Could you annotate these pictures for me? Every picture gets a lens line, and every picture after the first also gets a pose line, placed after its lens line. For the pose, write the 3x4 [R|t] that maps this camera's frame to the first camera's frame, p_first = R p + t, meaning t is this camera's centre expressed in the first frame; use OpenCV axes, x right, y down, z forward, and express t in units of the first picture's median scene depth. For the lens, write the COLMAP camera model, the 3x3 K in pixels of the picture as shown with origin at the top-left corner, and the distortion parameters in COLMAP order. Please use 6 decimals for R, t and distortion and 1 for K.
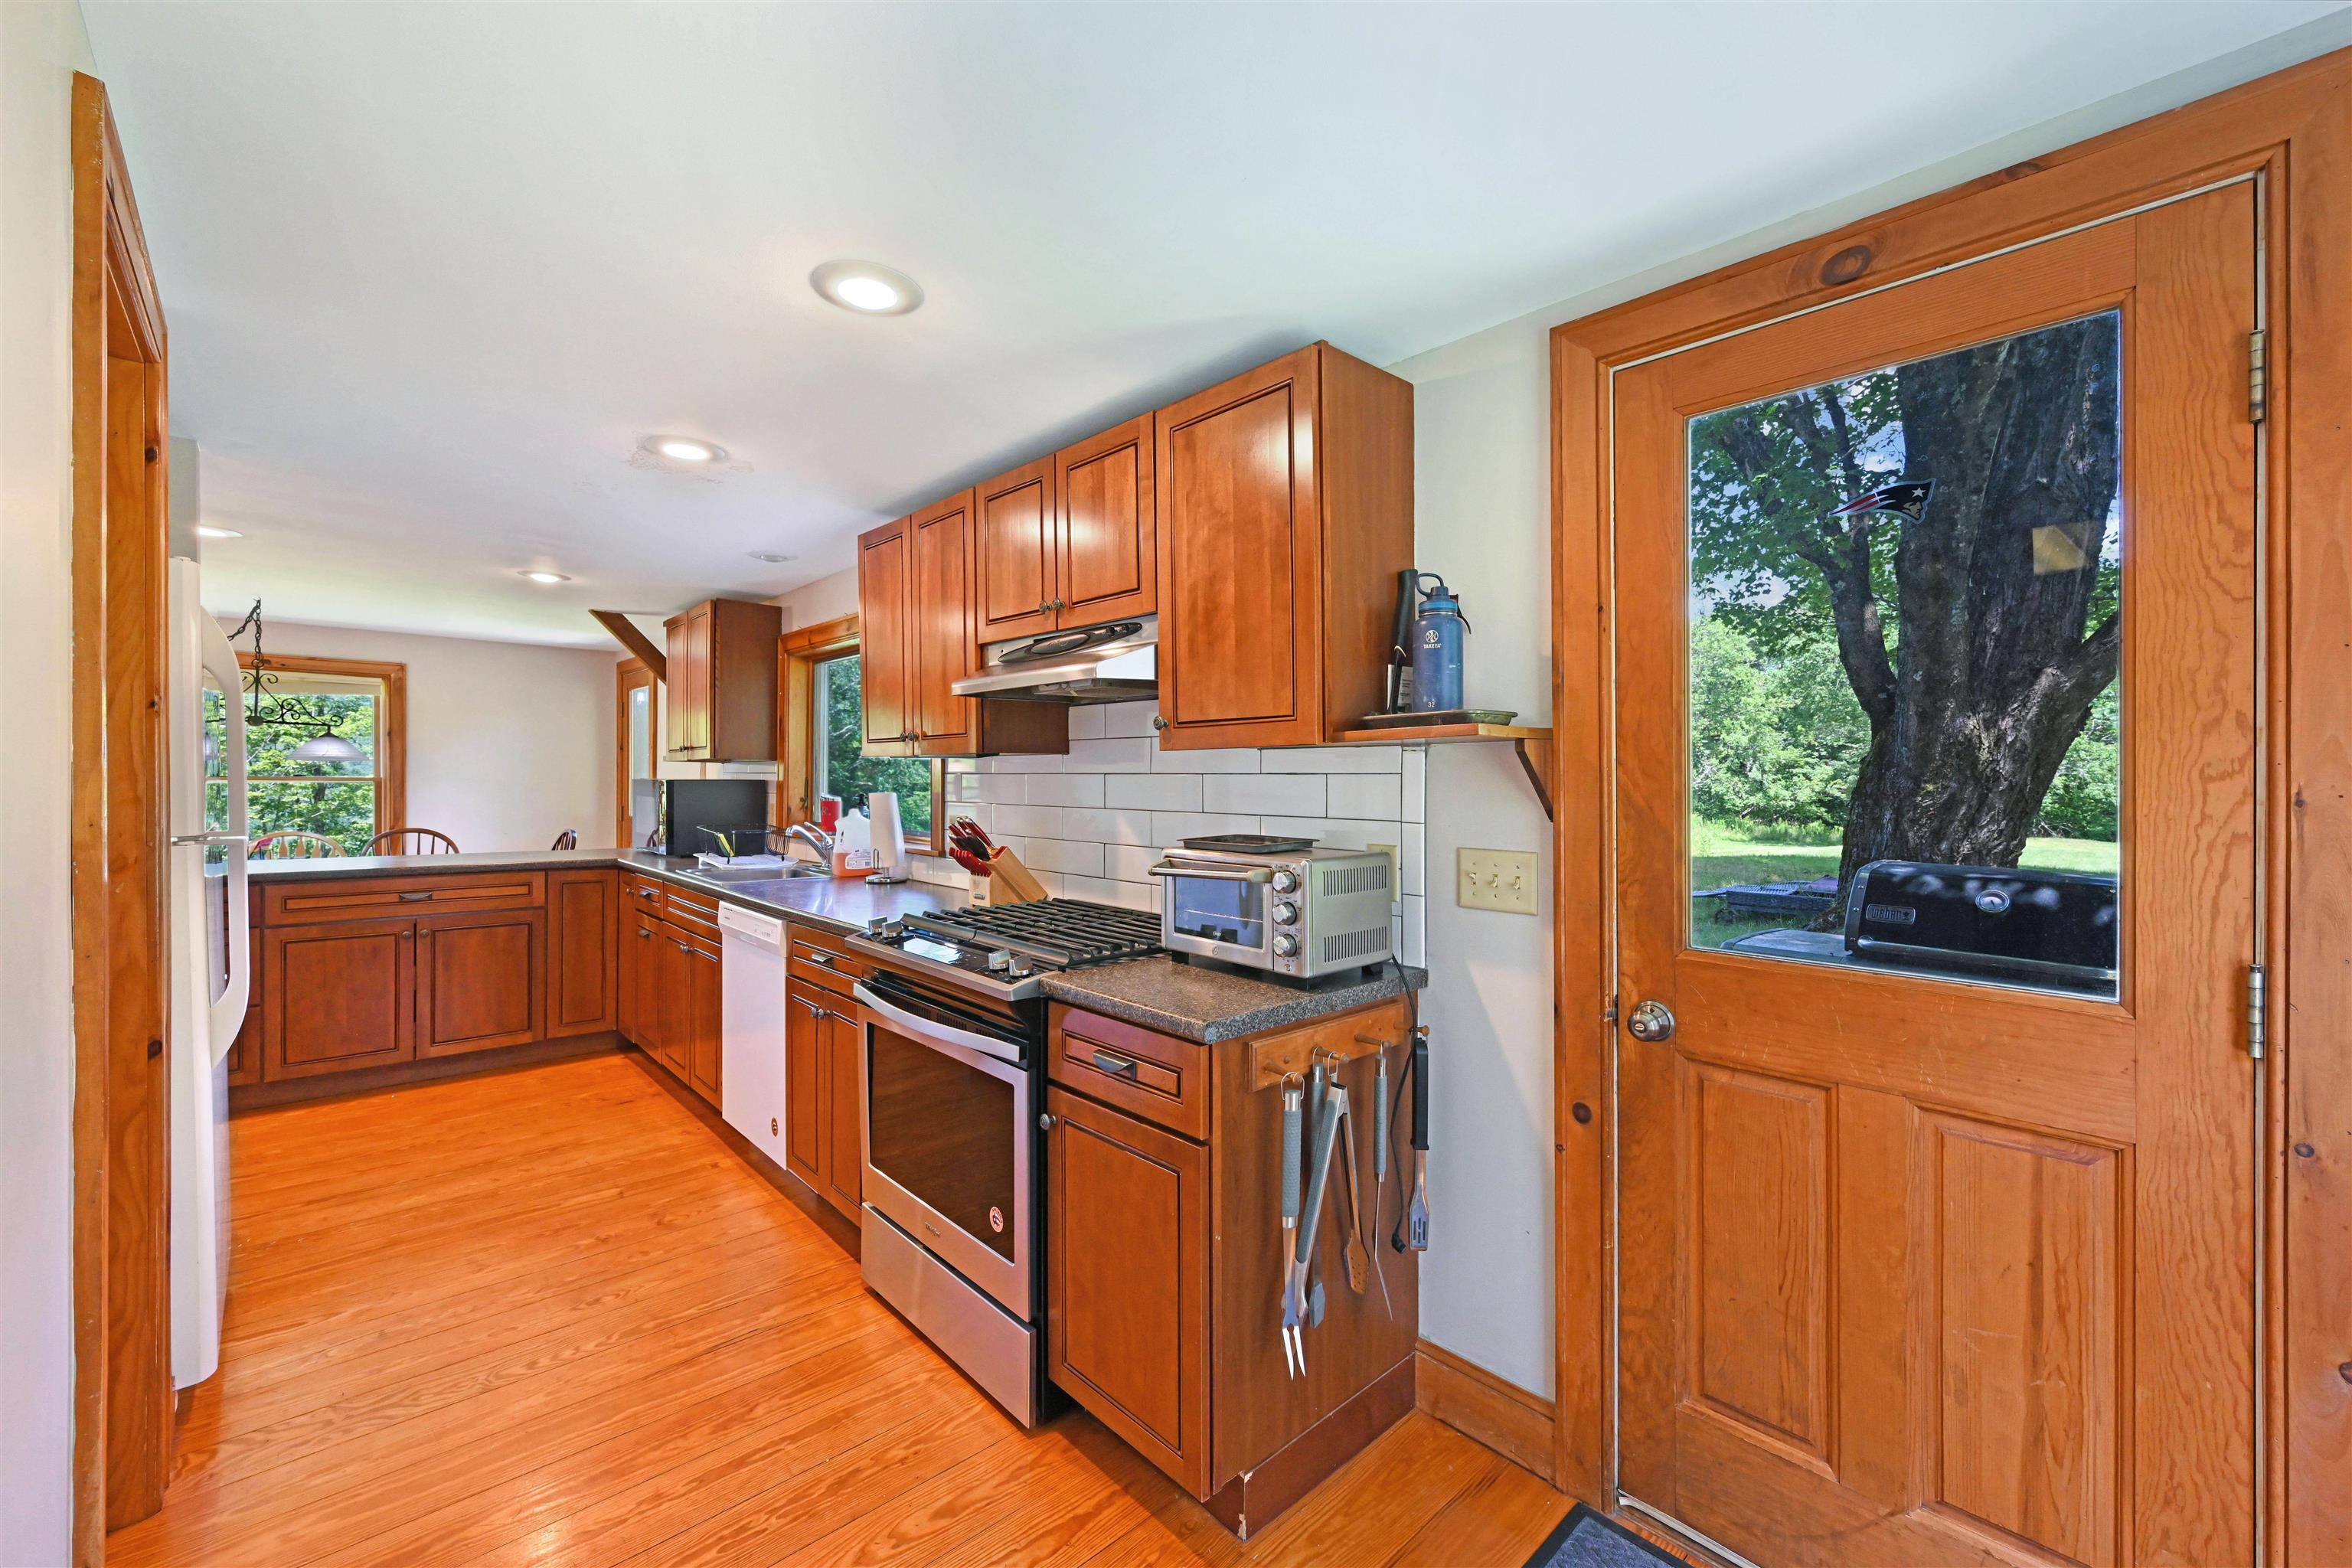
lens RADIAL K [[949.6, 0, 1184.1], [0, 949.6, 779.0], [0, 0, 1]] dist [-0.002212, 0.000501]
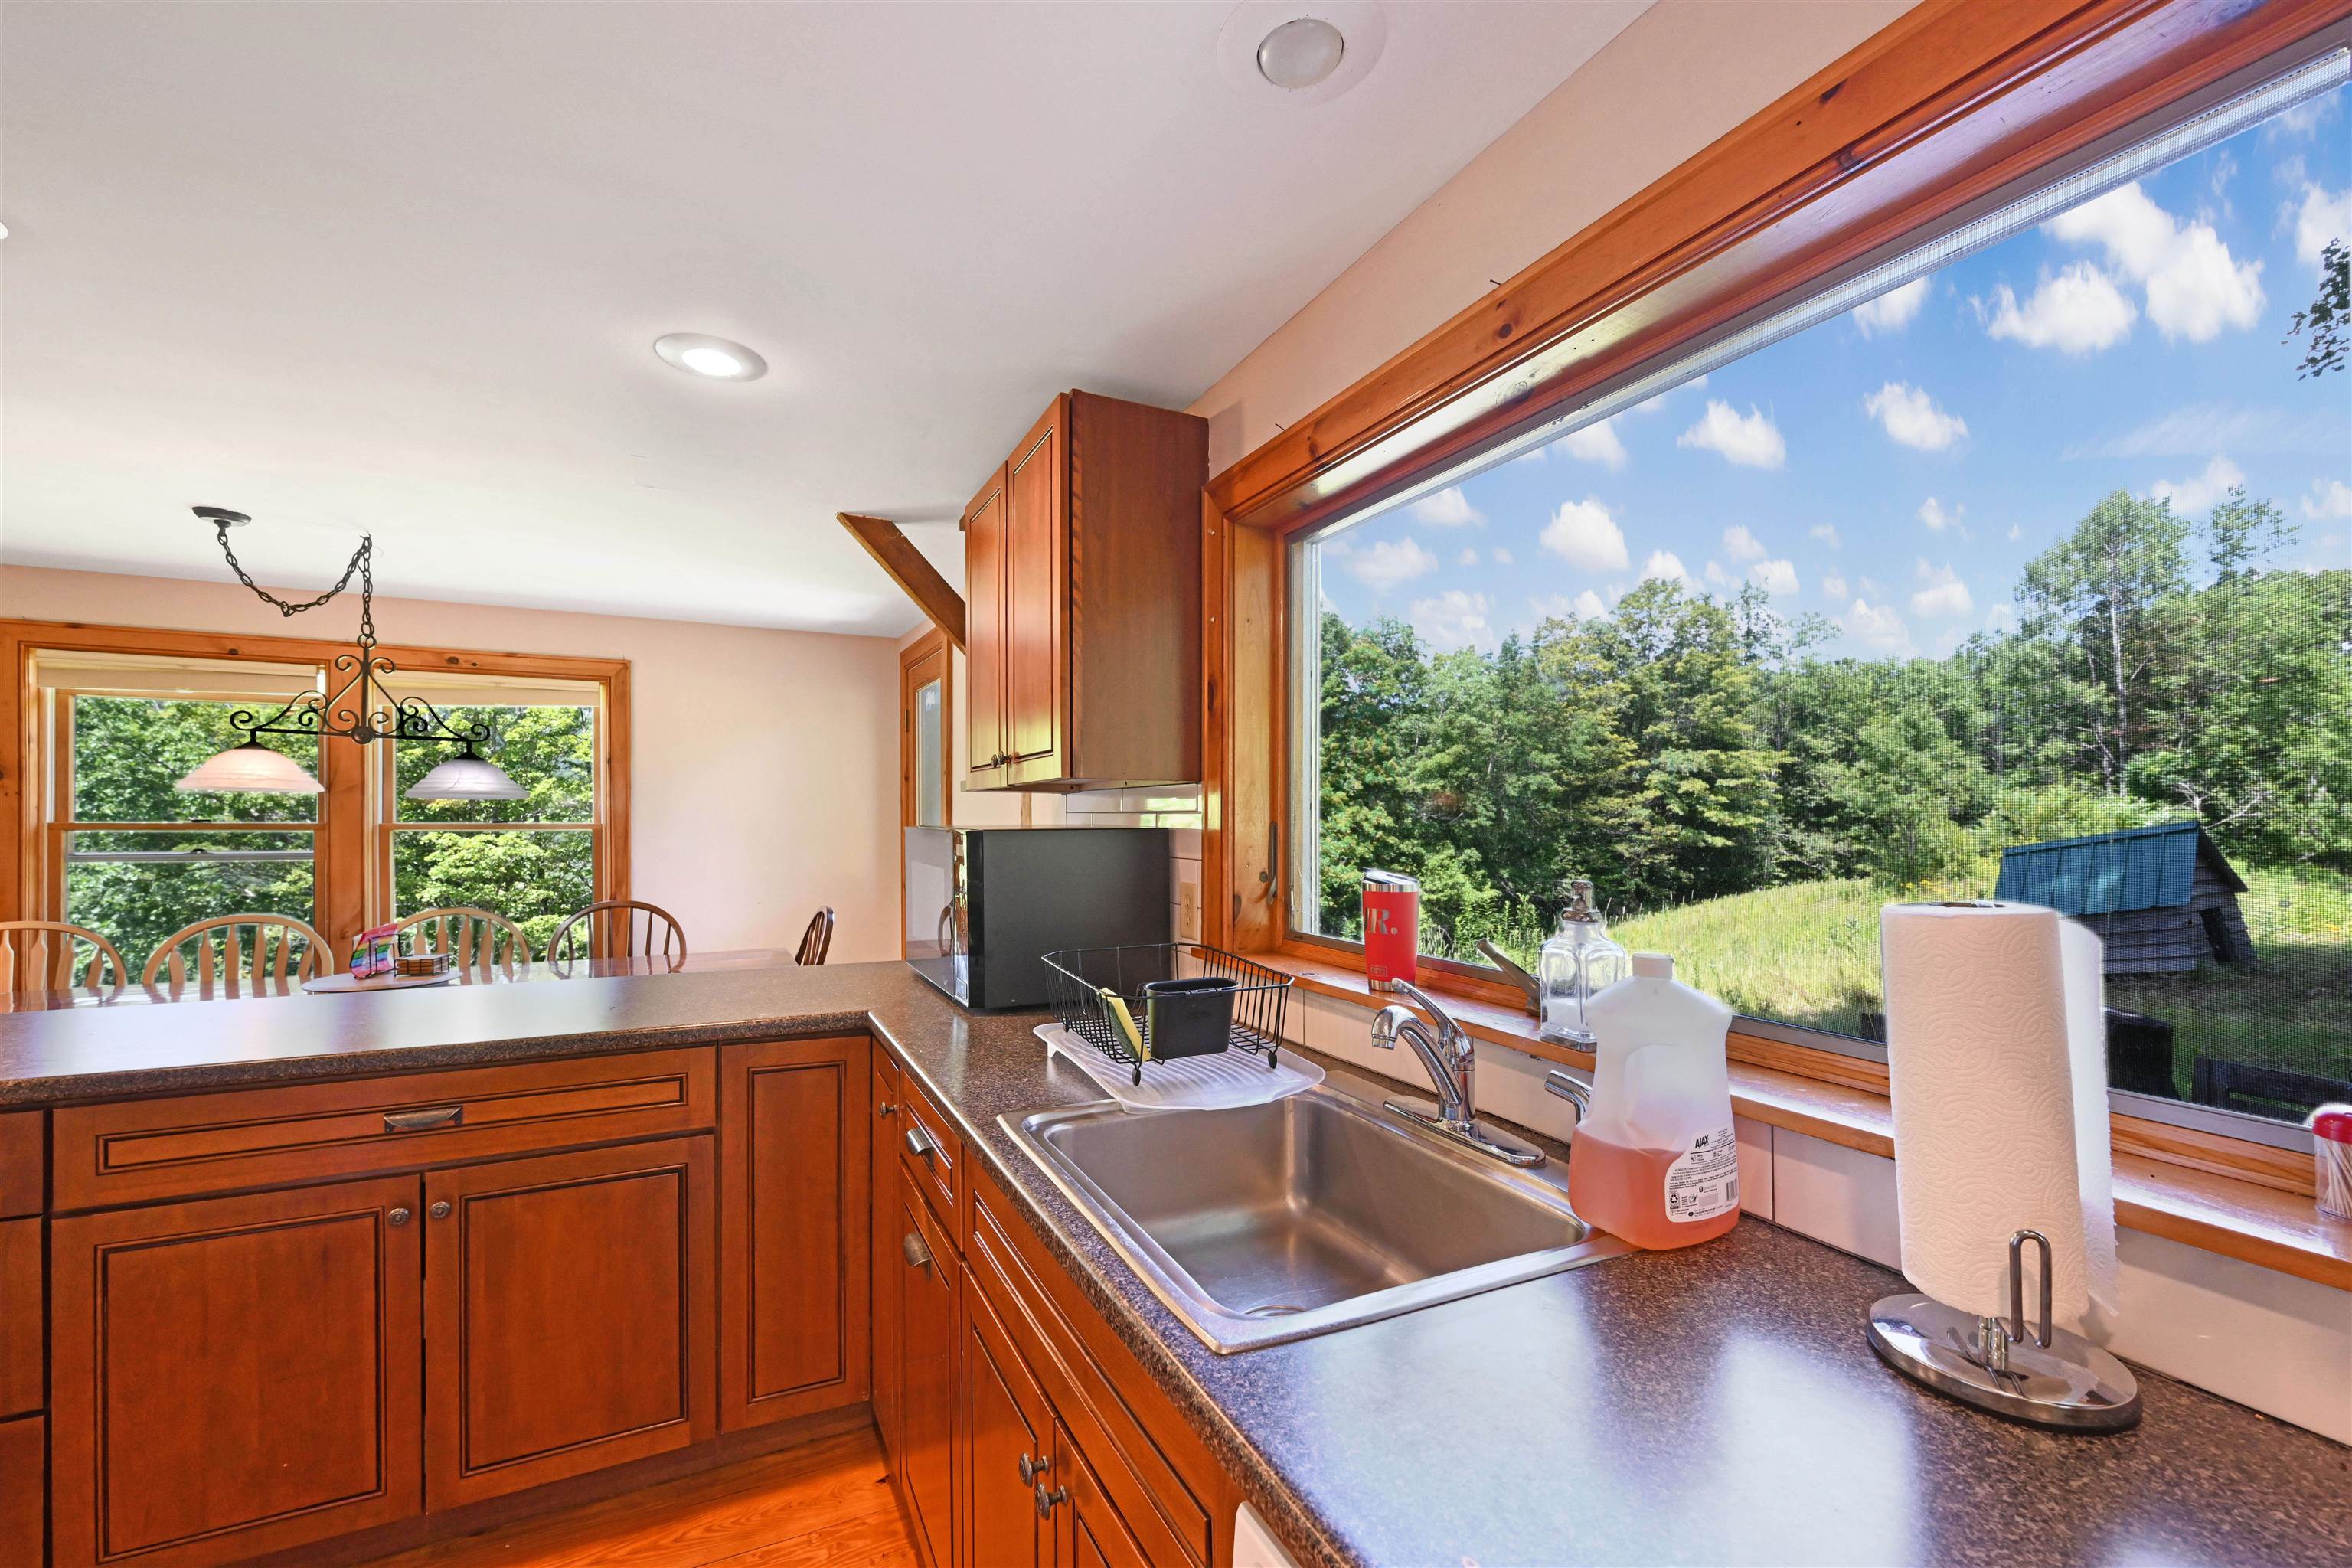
lens RADIAL K [[949.6, 0, 1167.5], [0, 949.6, 826.1], [0, 0, 1]] dist [-0.002212, 0.000501]
pose [[0.959263, -0.004082, -0.282484, -0.359086], [0.006712, 0.999943, 0.008342, -0.004153], [0.282434, -0.009898, 0.959236, 0.653620]]
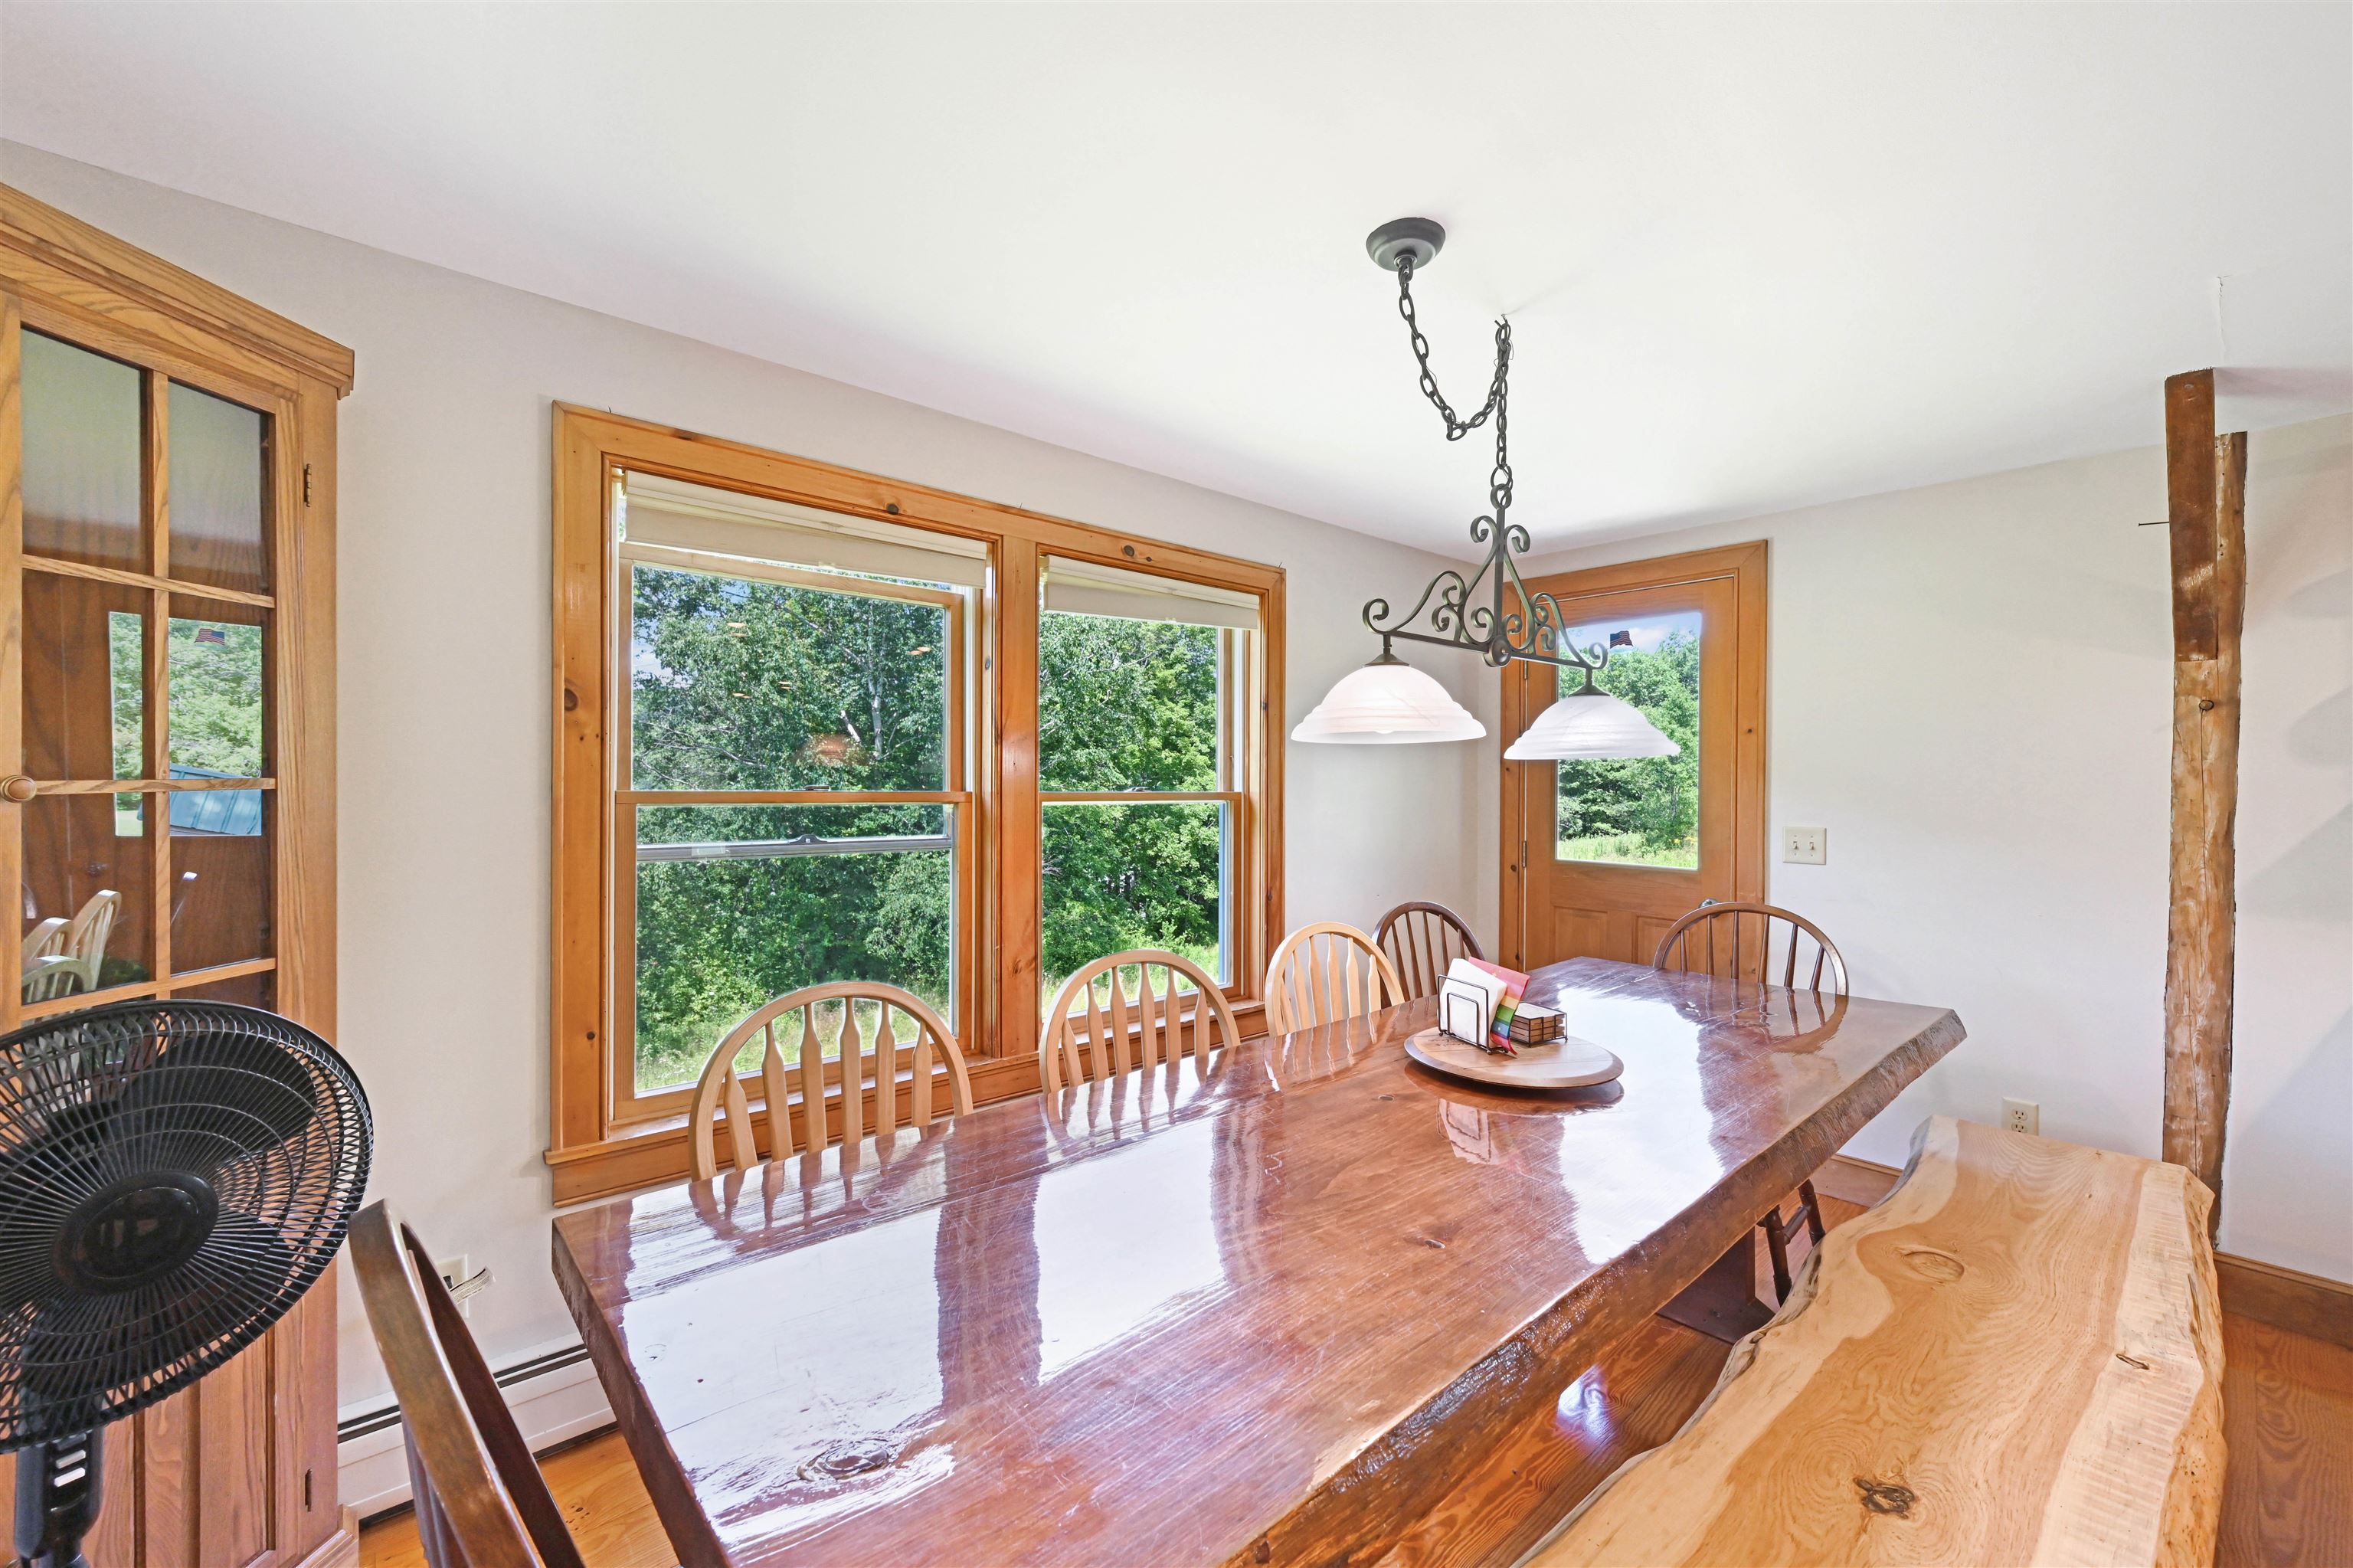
lens RADIAL K [[950.0, 0, 1179.7], [0, 950.0, 765.4], [0, 0, 1]] dist [-0.002212, 0.000501]
pose [[0.999350, -0.001086, -0.036037, -1.286328], [0.000560, 0.999893, -0.014602, -0.013260], [0.036049, 0.014573, 0.999244, 0.736657]]
